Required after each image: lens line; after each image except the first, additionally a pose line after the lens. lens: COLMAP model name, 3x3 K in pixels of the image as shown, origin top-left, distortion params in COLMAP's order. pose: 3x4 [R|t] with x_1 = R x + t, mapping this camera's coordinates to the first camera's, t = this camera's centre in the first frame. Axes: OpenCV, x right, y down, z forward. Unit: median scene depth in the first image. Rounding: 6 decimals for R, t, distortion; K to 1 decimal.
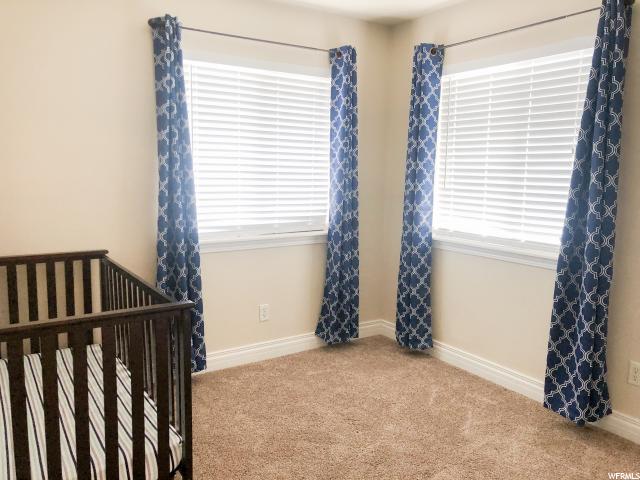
lens RADIAL K [[509.7, 0, 312.6], [0, 509.7, 238.2], [0, 0, 1]] dist [0.004228, 0.002983]
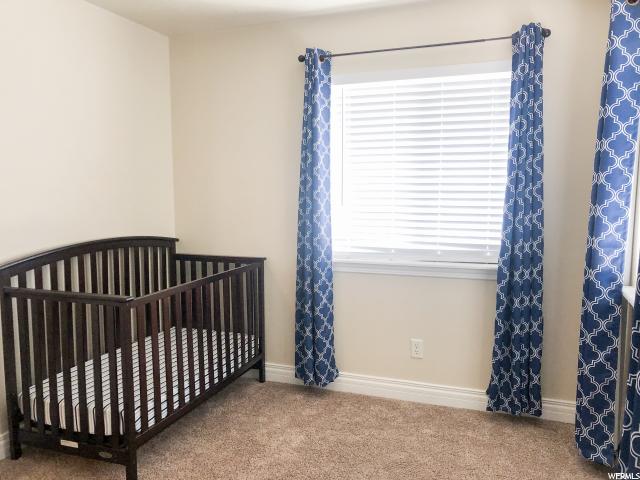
lens RADIAL K [[509.7, 0, 312.6], [0, 509.7, 238.2], [0, 0, 1]] dist [0.004228, 0.002983]
pose [[0.598064, 0.062316, -0.799022, 0.495864], [-0.098617, 0.995118, 0.003795, -0.031158], [0.795358, 0.076528, 0.601290, 0.306974]]
